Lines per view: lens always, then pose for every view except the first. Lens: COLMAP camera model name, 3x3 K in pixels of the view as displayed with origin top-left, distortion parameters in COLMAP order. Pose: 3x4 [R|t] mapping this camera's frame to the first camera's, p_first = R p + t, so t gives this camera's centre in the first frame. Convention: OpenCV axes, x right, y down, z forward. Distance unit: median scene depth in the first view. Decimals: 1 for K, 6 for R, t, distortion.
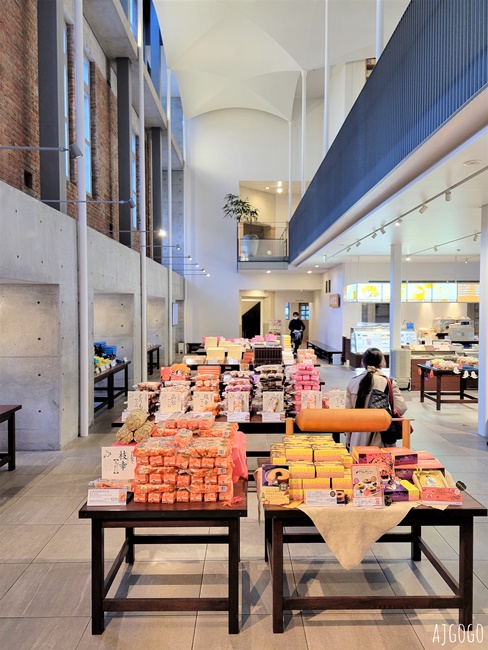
lens RADIAL K [[490.0, 0, 244.4], [0, 490.0, 324.8], [0, 0, 1]] dist [0.034410, -0.031678]
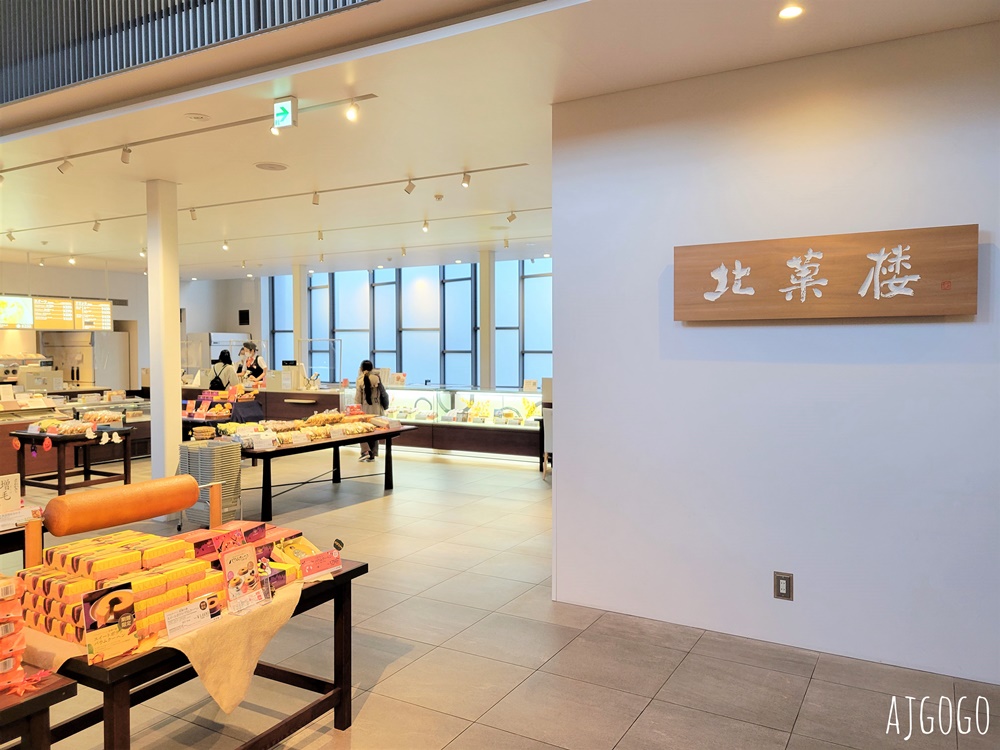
lens RADIAL K [[753.8, 0, 501.6], [0, 753.8, 371.4], [0, 0, 1]] dist [0.034410, -0.031678]
pose [[0.495296, -0.033822, 0.868066, -0.452513], [0.035184, 0.999203, 0.018856, 0.041477], [-0.868012, 0.021203, 0.496091, 0.184715]]
